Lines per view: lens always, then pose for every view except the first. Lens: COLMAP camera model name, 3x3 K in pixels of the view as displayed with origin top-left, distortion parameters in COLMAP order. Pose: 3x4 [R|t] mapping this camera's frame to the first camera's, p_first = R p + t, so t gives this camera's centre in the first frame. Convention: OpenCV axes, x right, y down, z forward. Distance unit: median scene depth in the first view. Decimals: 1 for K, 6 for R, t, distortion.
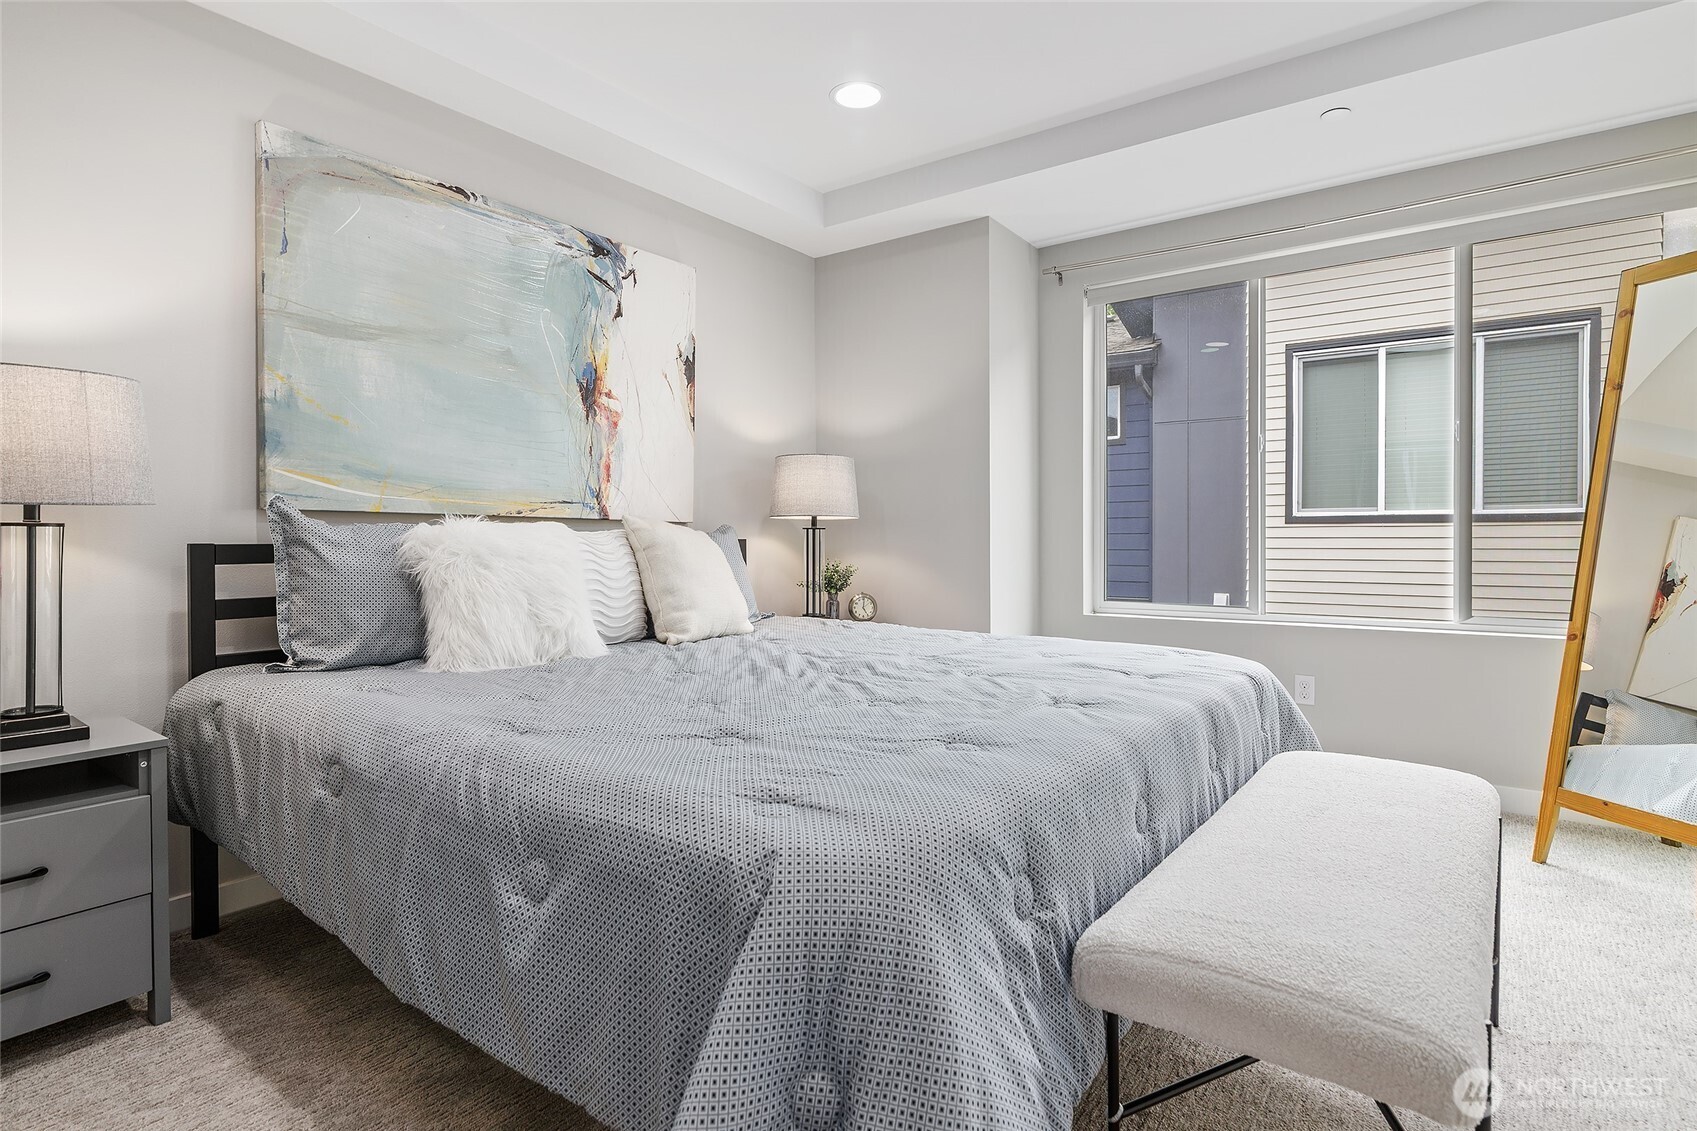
lens RADIAL K [[875.7, 0, 845.8], [0, 875.7, 549.6], [0, 0, 1]] dist [-0.003133, -0.000619]
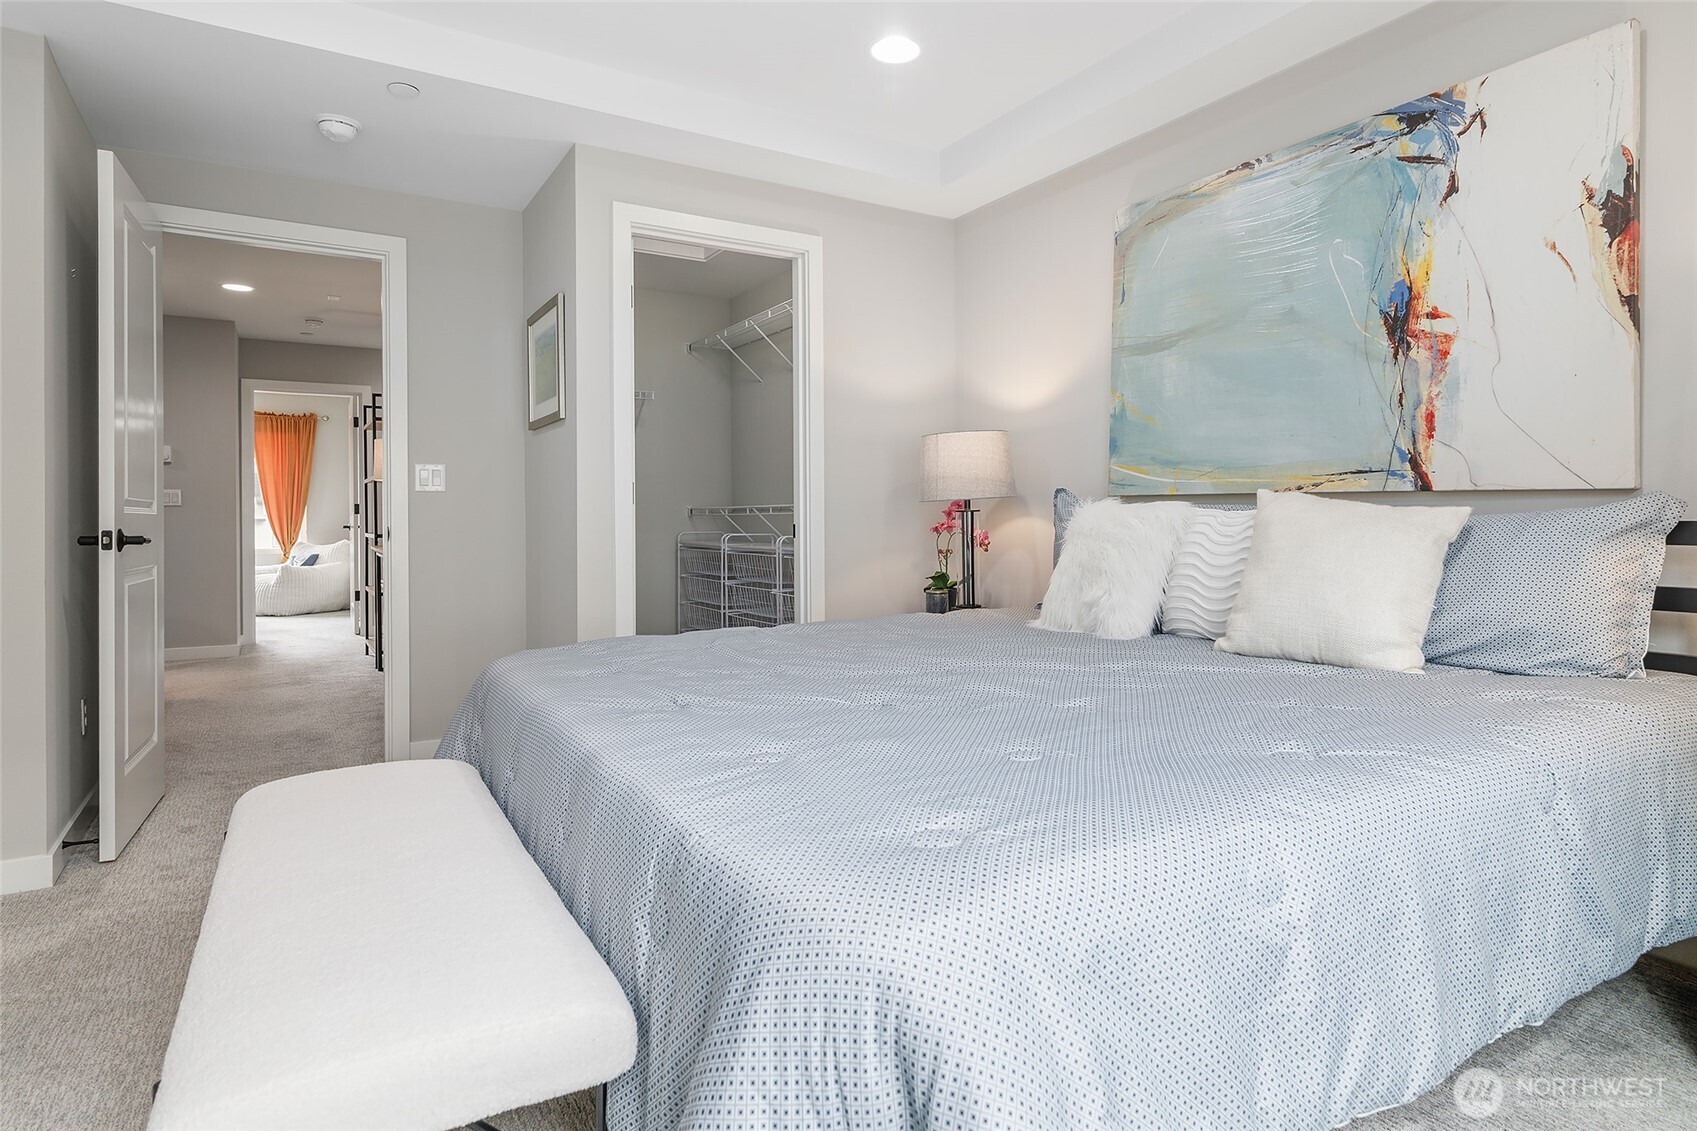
lens RADIAL K [[875.7, 0, 829.5], [0, 875.7, 521.2], [0, 0, 1]] dist [-0.003133, -0.000619]
pose [[-0.379157, 0.013872, -0.925228, 0.579307], [-0.000275, 0.999886, 0.015104, -0.020448], [0.925332, 0.005981, -0.379110, 0.829169]]
